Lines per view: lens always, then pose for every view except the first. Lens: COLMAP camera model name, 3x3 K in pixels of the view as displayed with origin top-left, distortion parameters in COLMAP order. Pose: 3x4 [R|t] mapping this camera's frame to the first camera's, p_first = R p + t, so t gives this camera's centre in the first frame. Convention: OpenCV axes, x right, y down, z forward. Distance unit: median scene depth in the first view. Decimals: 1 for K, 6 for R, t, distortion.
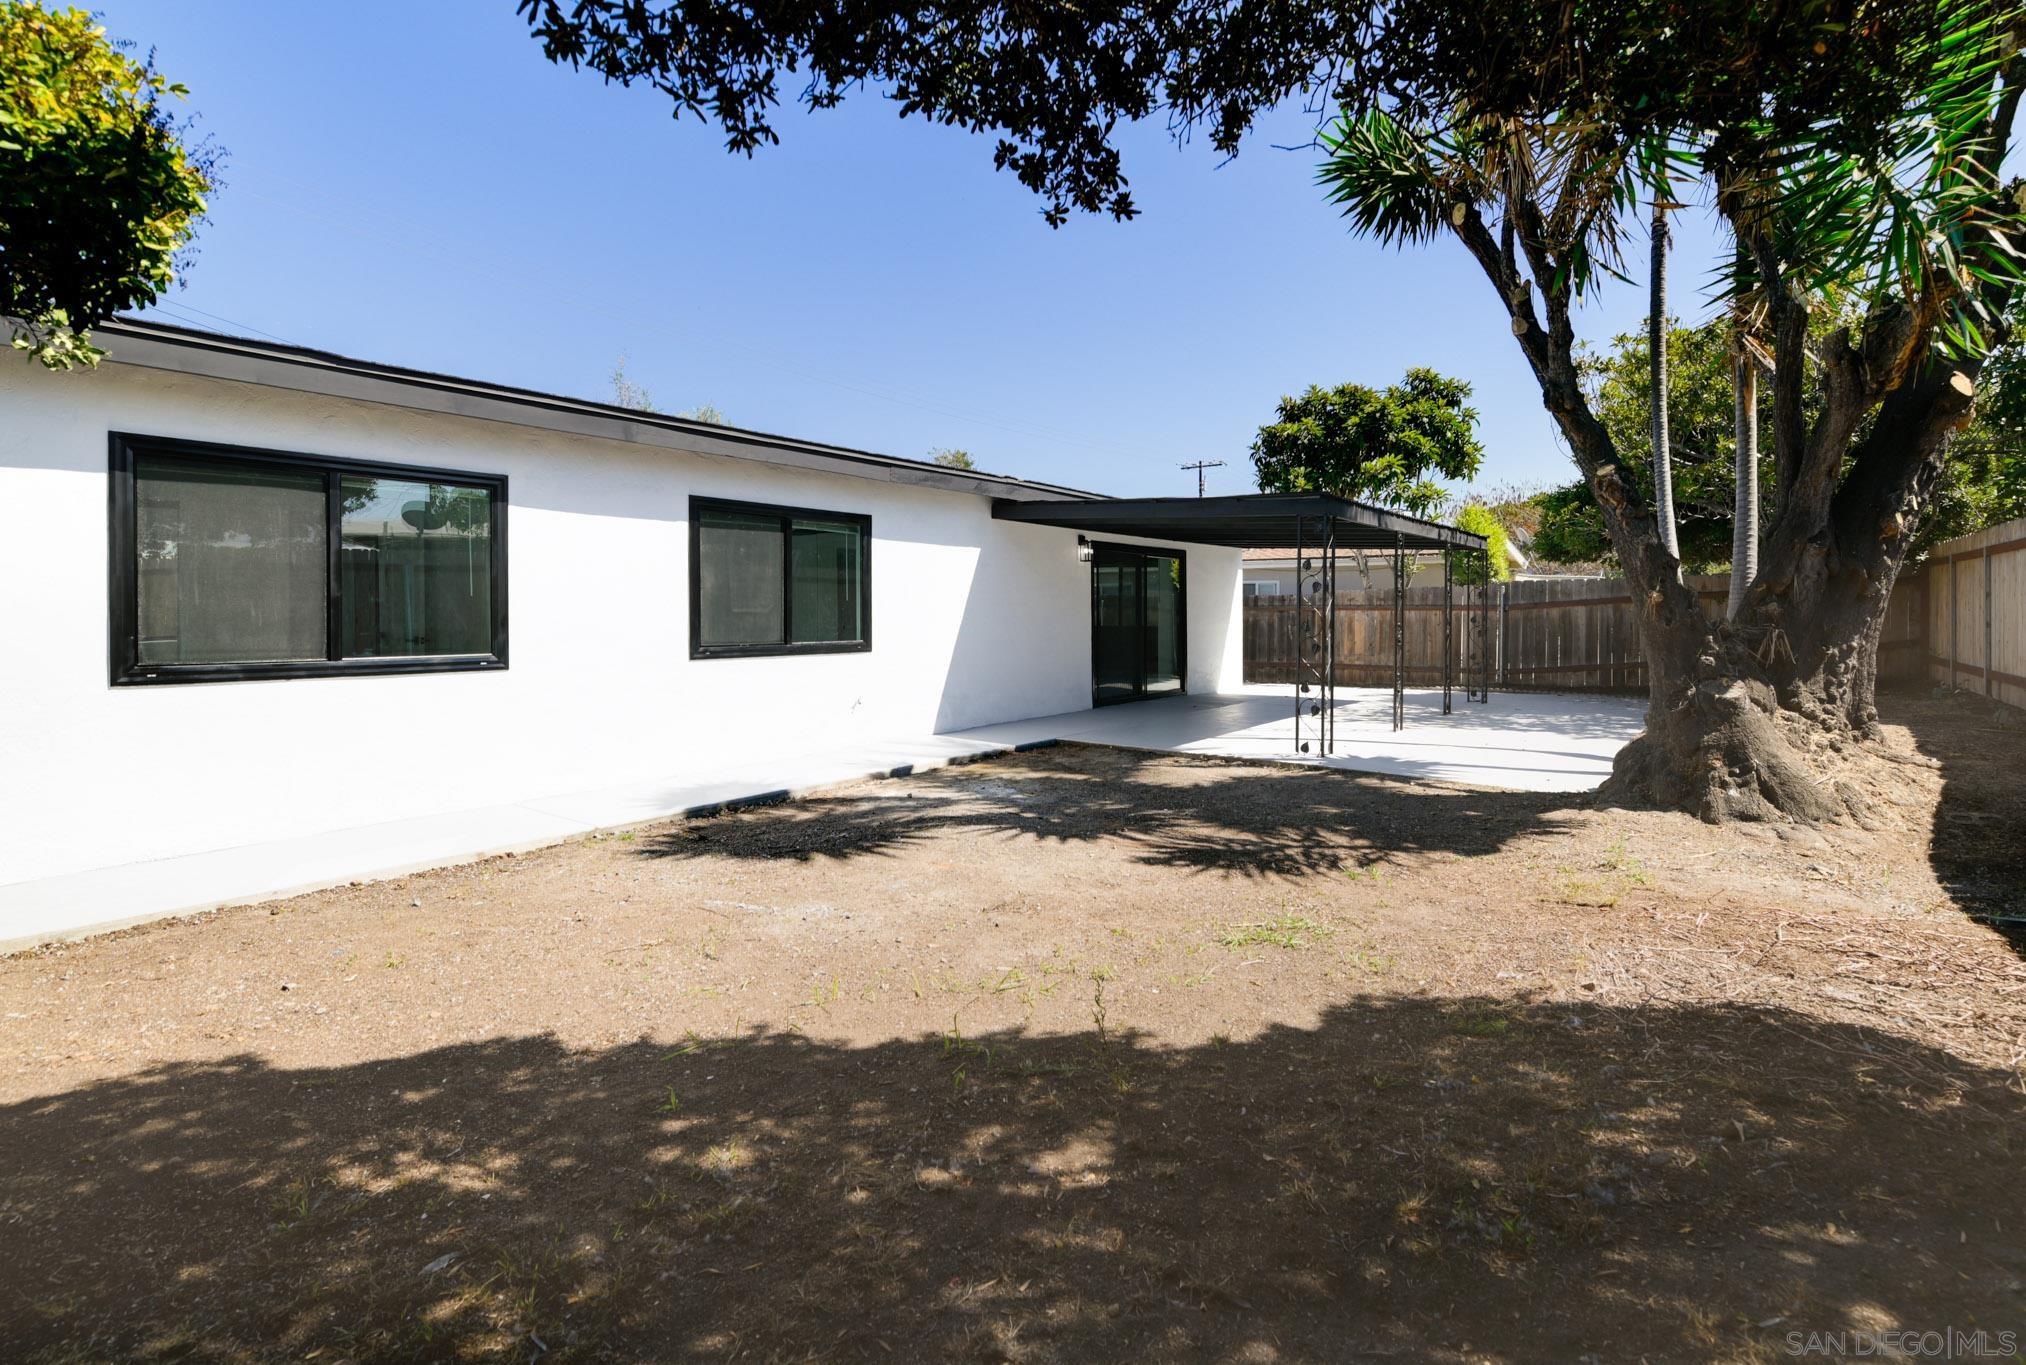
lens RADIAL K [[899.3, 0, 1018.7], [0, 899.3, 618.4], [0, 0, 1]] dist [-0.002284, -0.000196]
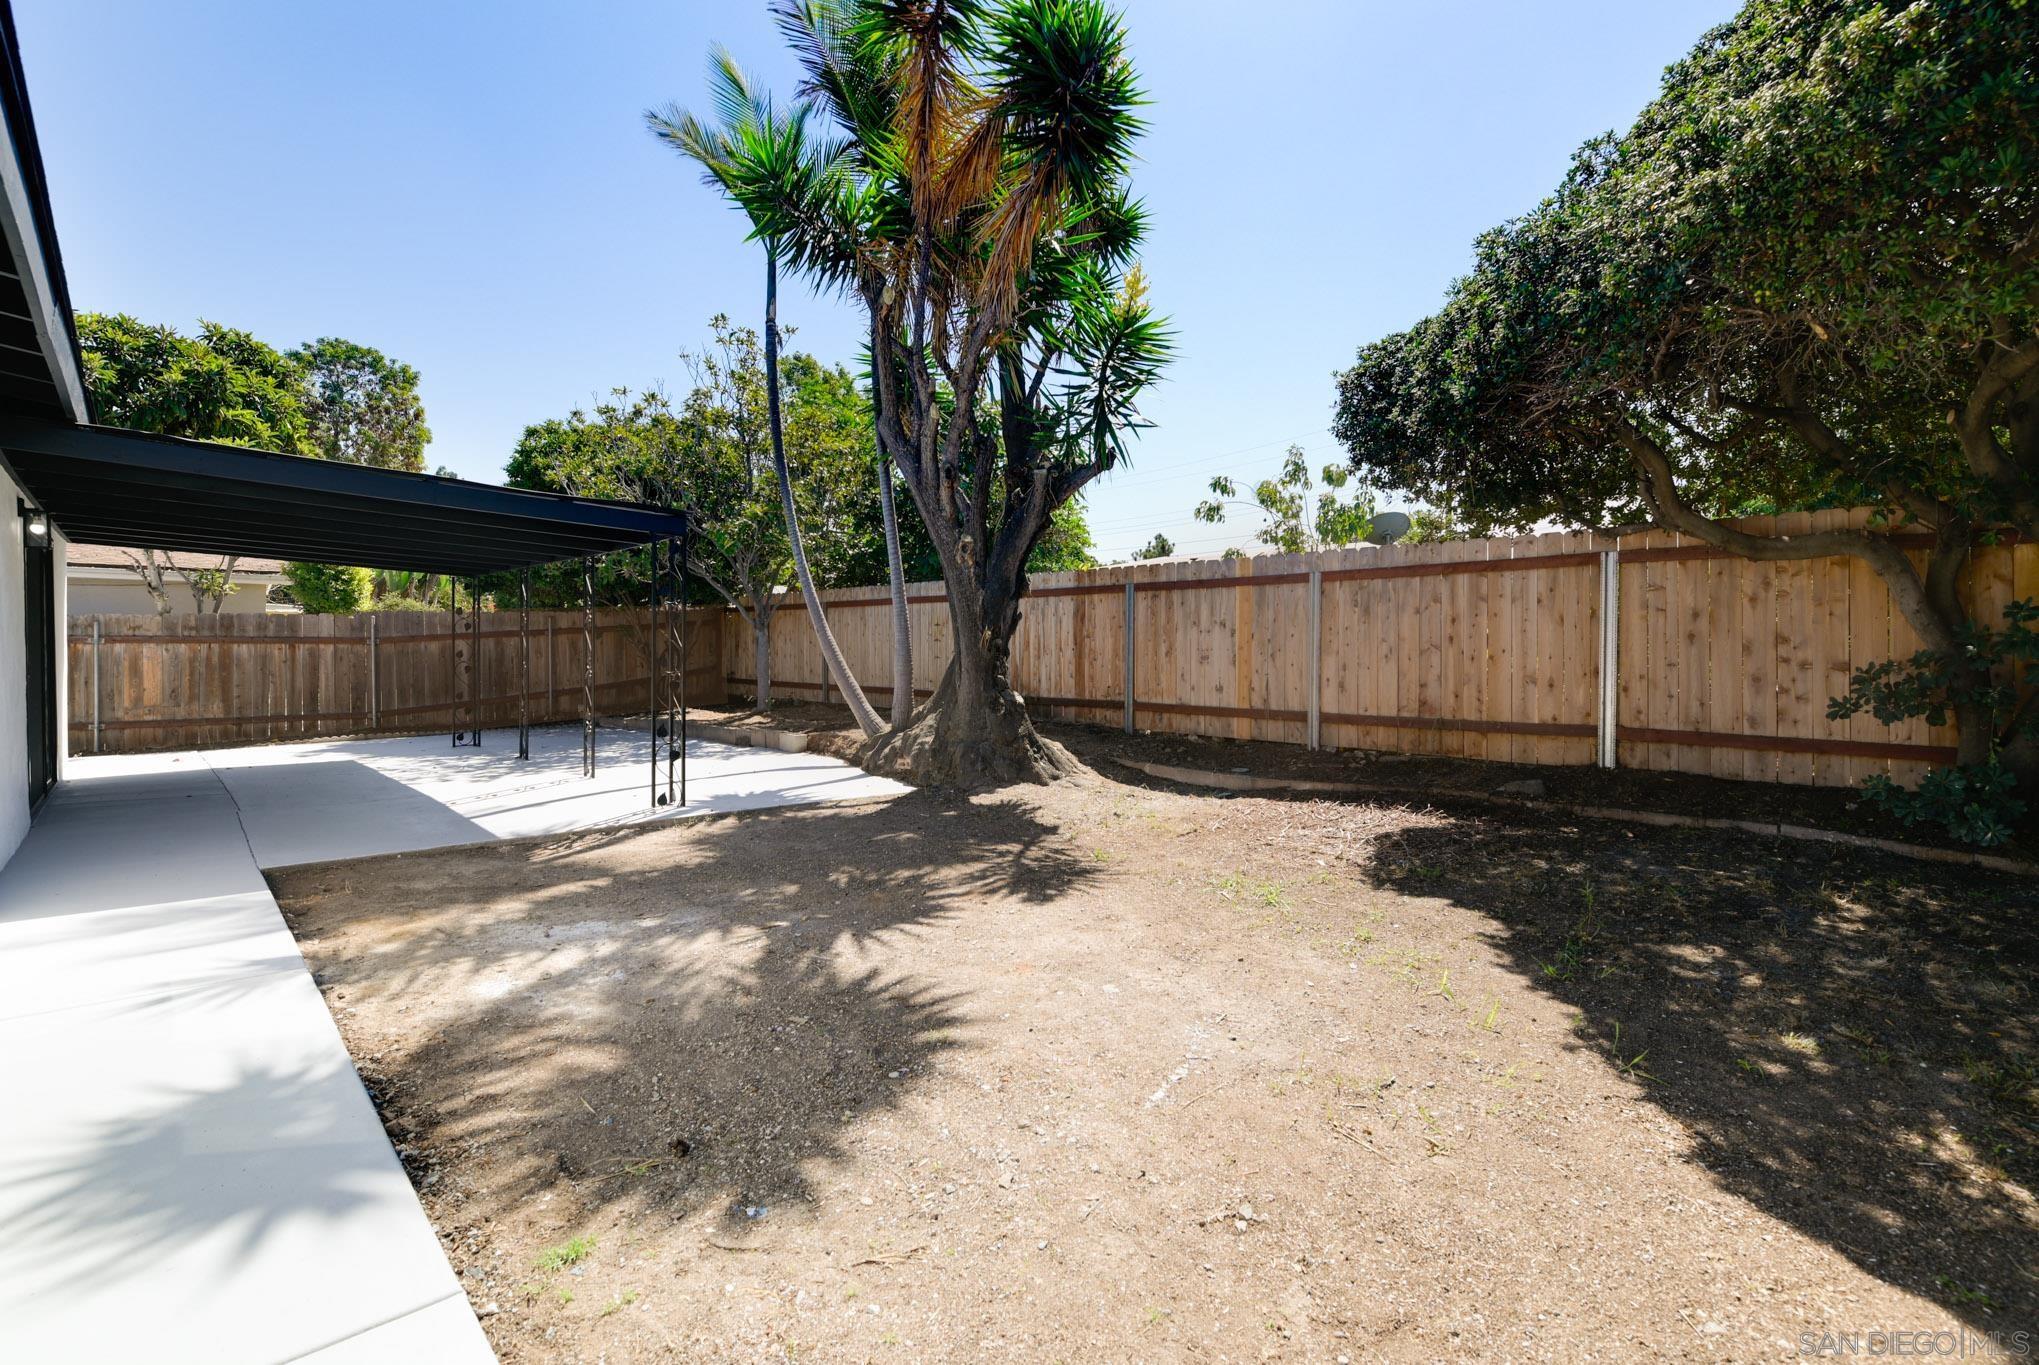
lens RADIAL K [[919.8, 0, 1023.9], [0, 919.8, 657.4], [0, 0, 1]] dist [0.022681, -0.018662]
pose [[0.203548, -0.010509, 0.979009, -1.445390], [0.006358, 0.999935, 0.009412, -0.003830], [-0.979044, 0.004309, 0.203602, 1.394540]]
